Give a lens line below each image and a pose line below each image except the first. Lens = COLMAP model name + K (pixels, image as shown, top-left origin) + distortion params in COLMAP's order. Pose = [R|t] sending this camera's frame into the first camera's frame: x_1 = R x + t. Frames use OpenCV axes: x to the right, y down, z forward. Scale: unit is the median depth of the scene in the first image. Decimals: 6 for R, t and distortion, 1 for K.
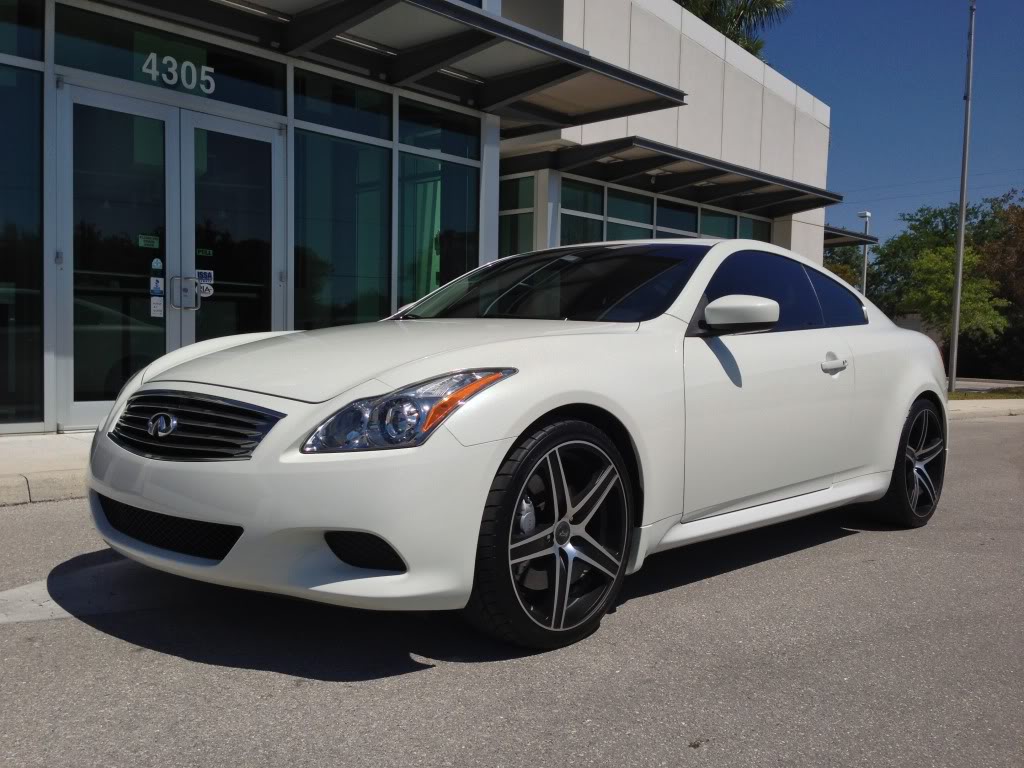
lens RADIAL K [[937.9, 0, 510.9], [0, 937.9, 388.0], [0, 0, 1]] dist [0.155094, -0.298335]
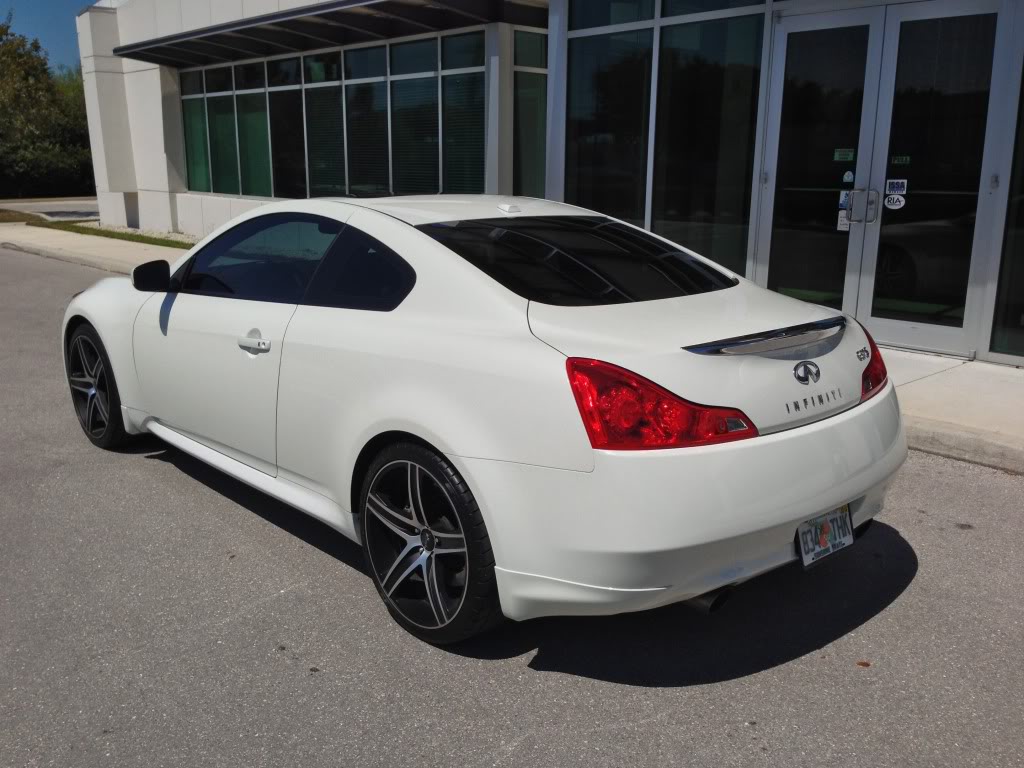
lens RADIAL K [[937.9, 0, 510.9], [0, 937.9, 388.0], [0, 0, 1]] dist [0.155094, -0.298335]
pose [[-0.090519, 0.205506, -0.974461, 0.681188], [-0.054932, 0.975958, 0.210924, -0.105691], [0.994379, 0.072621, -0.077054, 0.741508]]
